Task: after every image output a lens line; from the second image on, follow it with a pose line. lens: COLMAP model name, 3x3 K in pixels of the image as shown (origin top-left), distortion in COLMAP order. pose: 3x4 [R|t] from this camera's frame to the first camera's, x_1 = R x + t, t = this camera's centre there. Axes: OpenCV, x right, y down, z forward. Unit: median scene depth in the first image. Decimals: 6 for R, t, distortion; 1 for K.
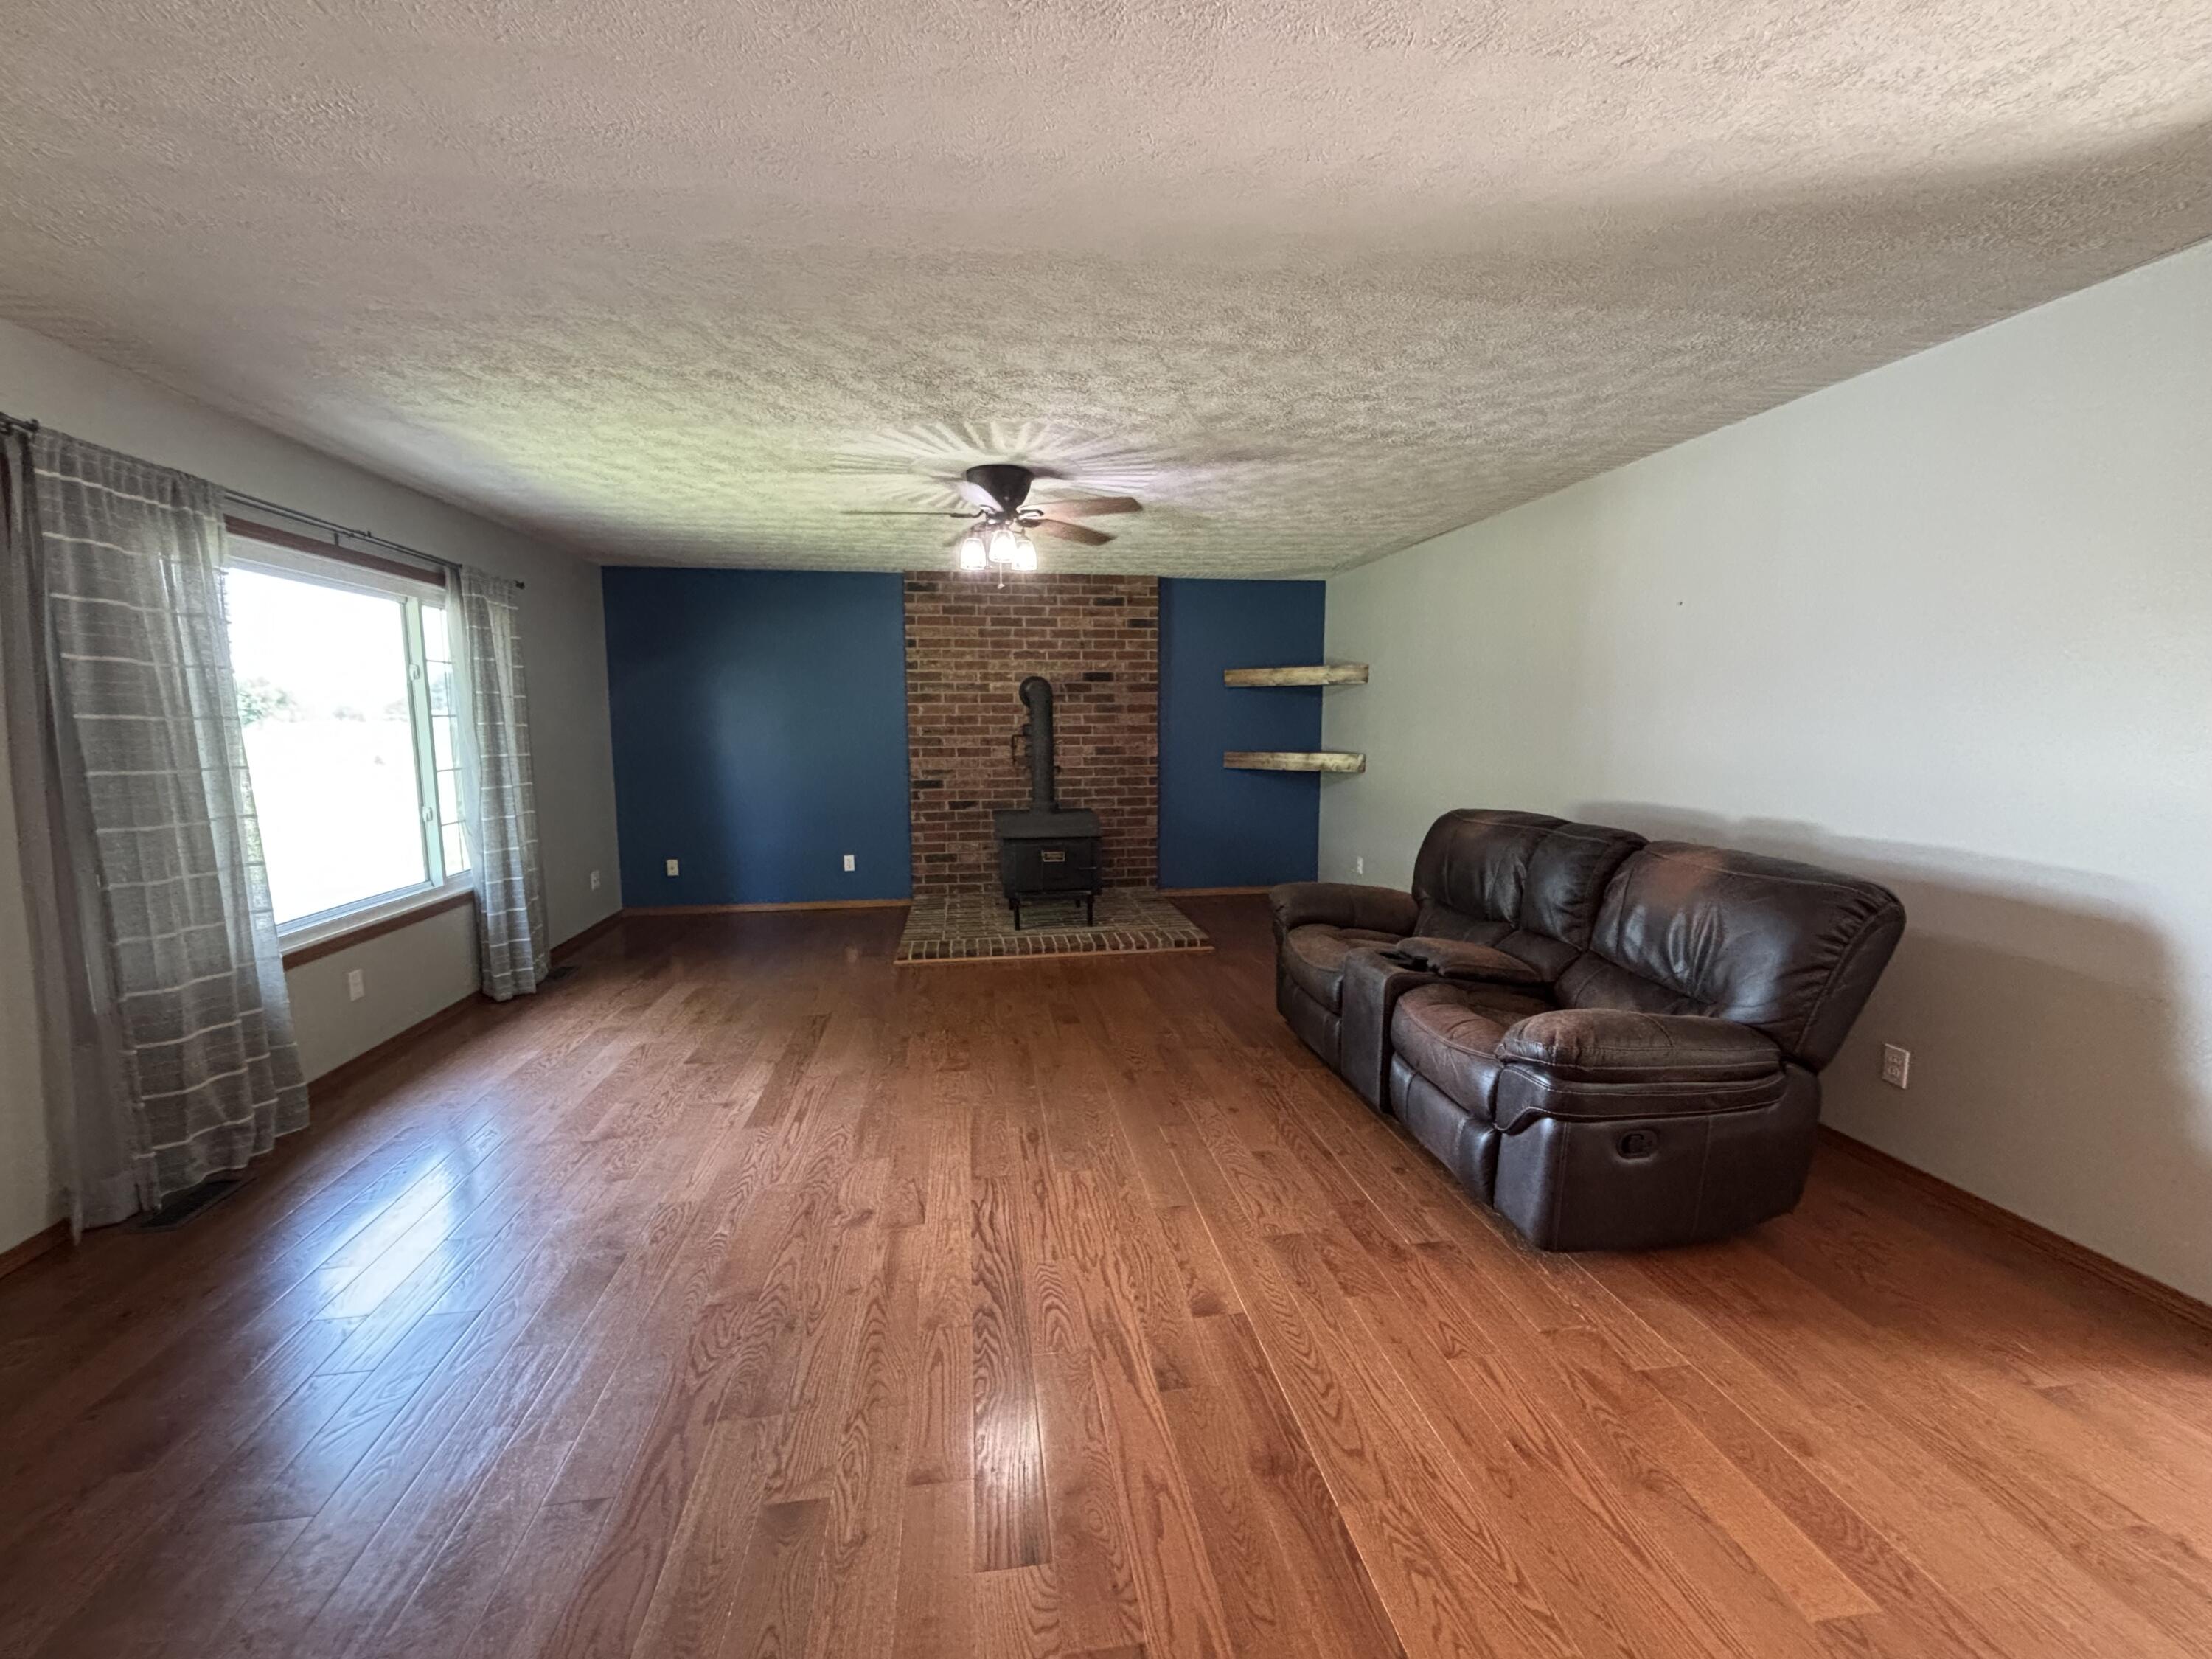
lens RADIAL K [[897.0, 0, 1093.1], [0, 897.0, 833.1], [0, 0, 1]] dist [-0.002178, -0.001093]
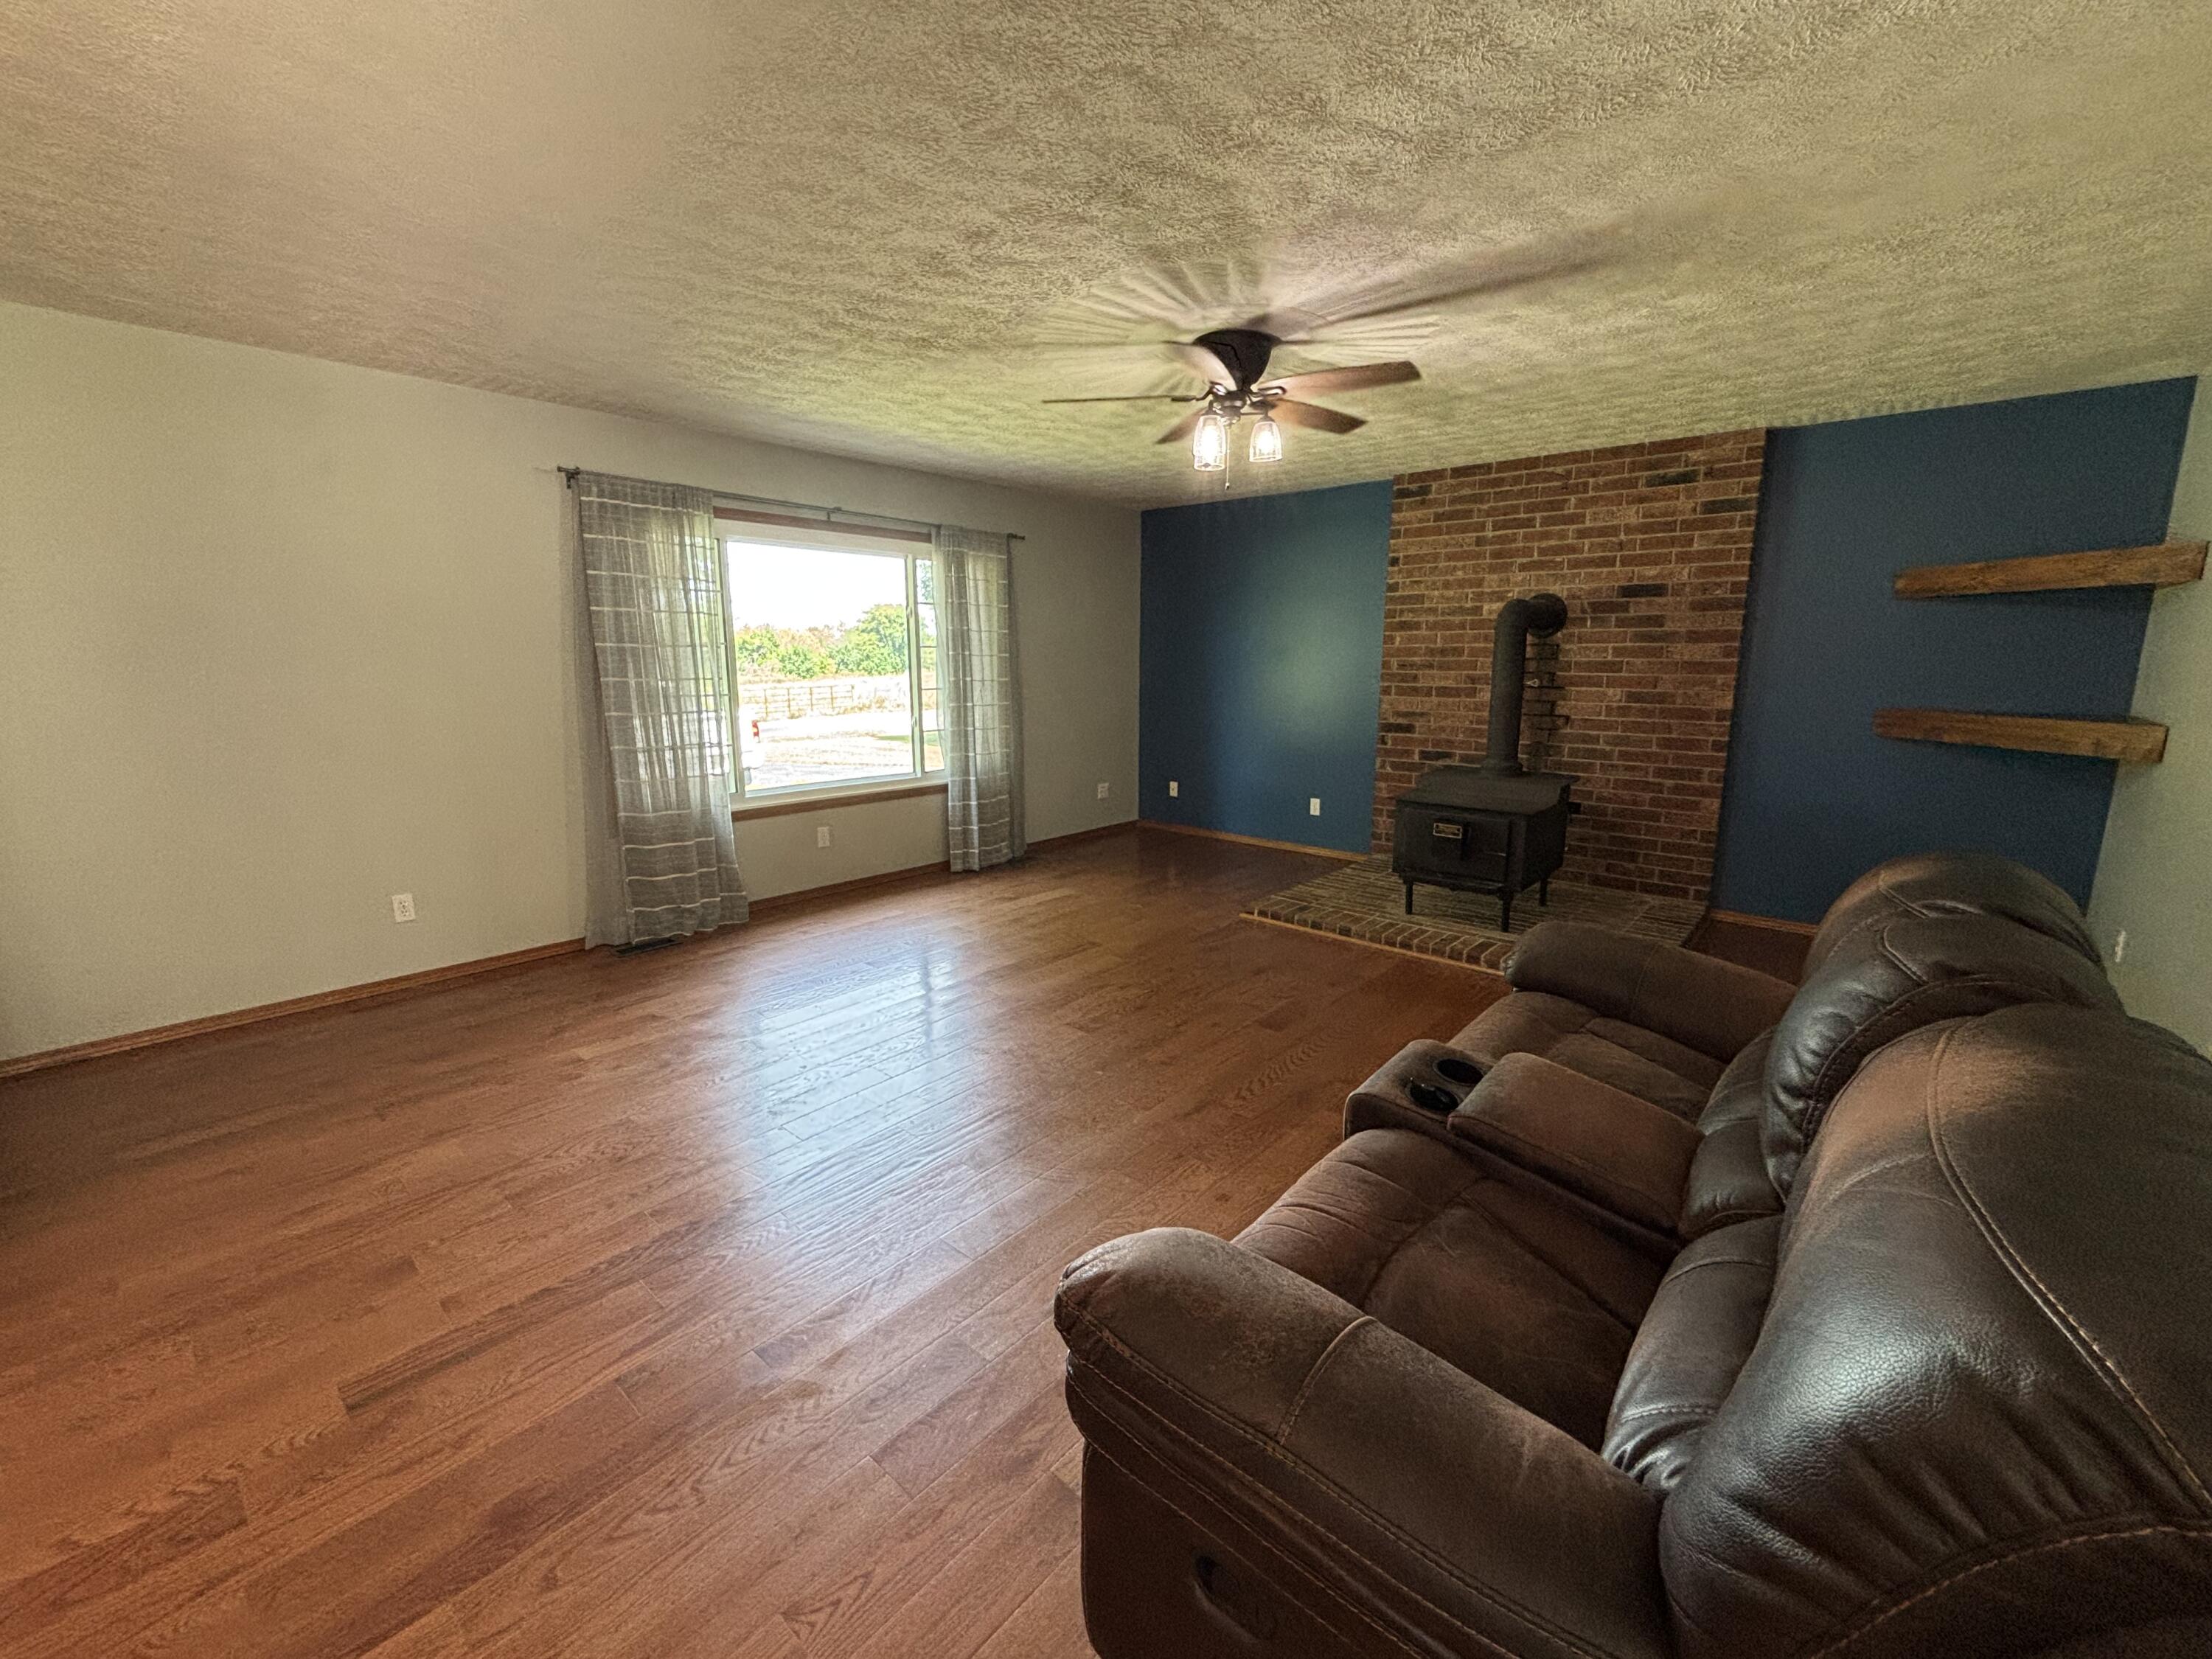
lens RADIAL K [[897.0, 0, 1100.3], [0, 897.0, 829.4], [0, 0, 1]] dist [-0.002178, -0.001093]
pose [[0.645255, 0.152321, -0.748628, 0.291122], [-0.101085, 0.988329, 0.113965, -0.027487], [0.757250, 0.002139, 0.653122, 0.226232]]
